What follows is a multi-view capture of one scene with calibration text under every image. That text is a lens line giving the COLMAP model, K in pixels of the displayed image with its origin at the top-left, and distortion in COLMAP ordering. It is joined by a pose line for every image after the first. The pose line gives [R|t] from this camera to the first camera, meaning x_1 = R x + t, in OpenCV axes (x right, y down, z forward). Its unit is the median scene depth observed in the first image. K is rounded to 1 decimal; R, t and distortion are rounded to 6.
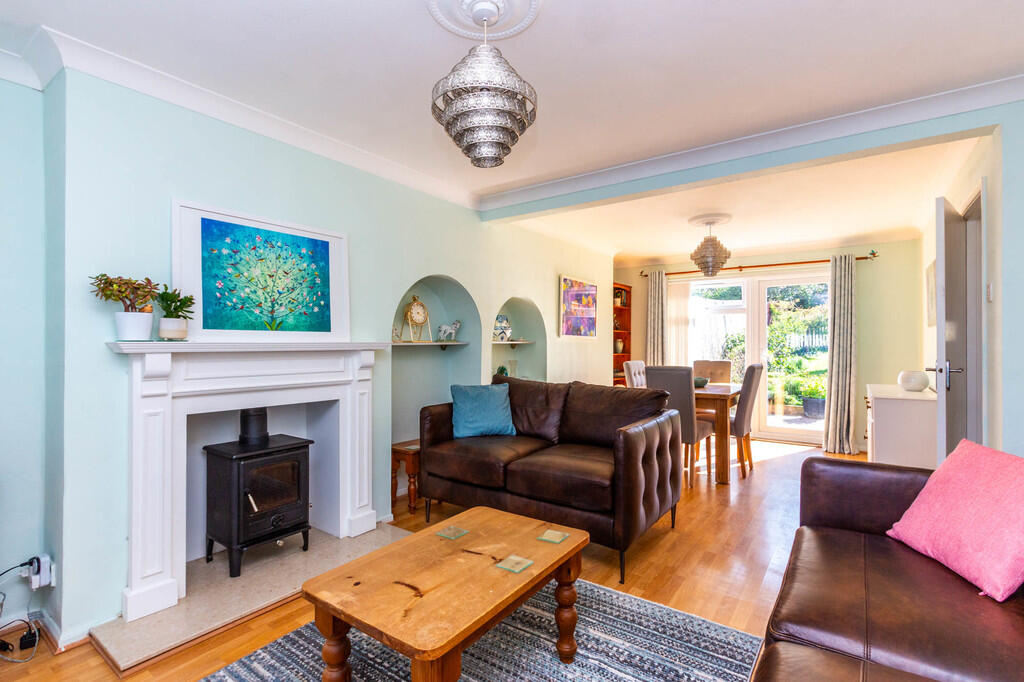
lens RADIAL K [[474.5, 0, 514.9], [0, 474.5, 344.0], [0, 0, 1]] dist [-0.000375, 0.000055]
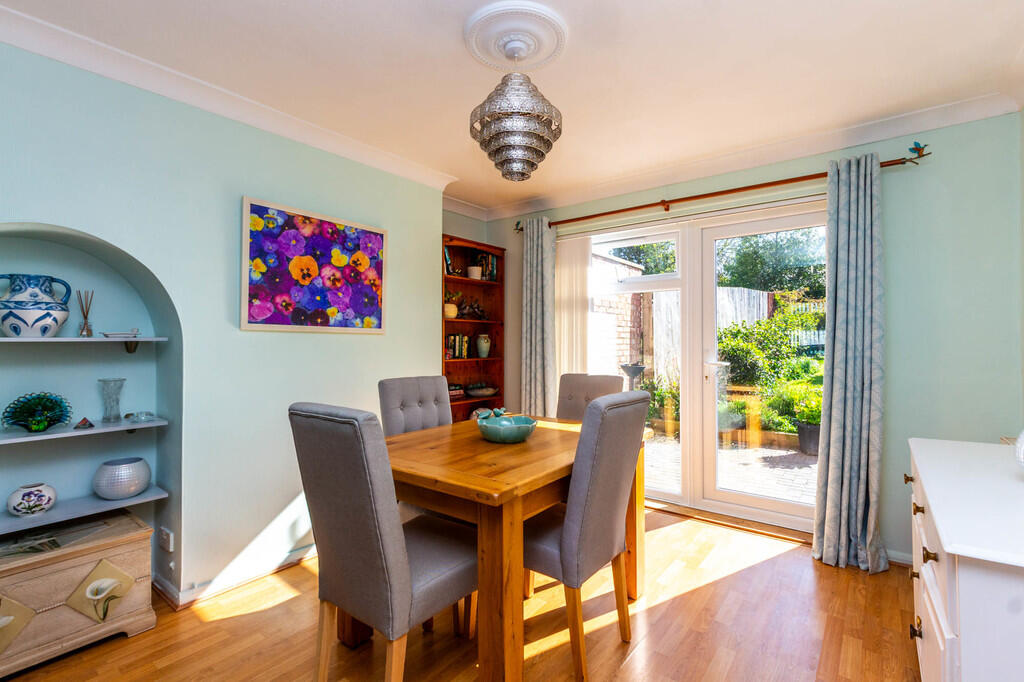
lens RADIAL K [[470.0, 0, 512.0], [0, 470.0, 341.0], [0, 0, 1]] dist [0.000152, -0.000127]
pose [[0.999210, -0.001525, -0.039702, 0.040318], [0.001473, 0.999998, -0.001328, -0.000082], [0.039704, 0.001269, 0.999211, 0.056380]]
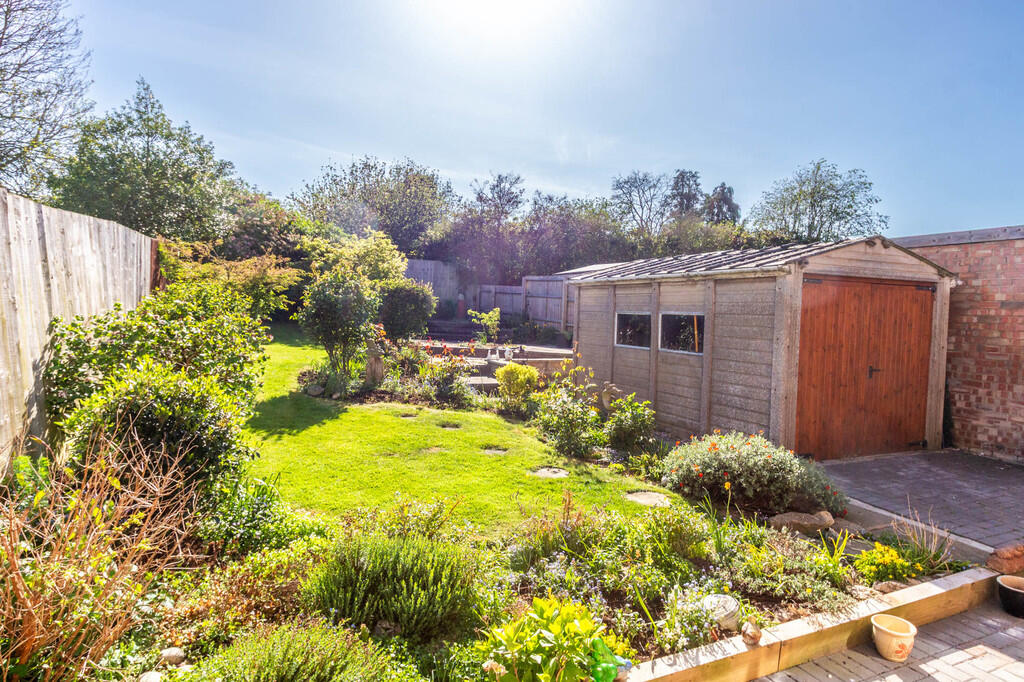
lens RADIAL K [[619.3, 0, 512.0], [0, 619.3, 341.0], [0, 0, 1]] dist [0.000566, 0.000143]
pose [[0.478996, -0.027857, 0.877375, 0.070403], [-0.022411, 0.998782, 0.043947, -0.009311], [-0.877531, -0.040713, 0.477789, 0.161899]]
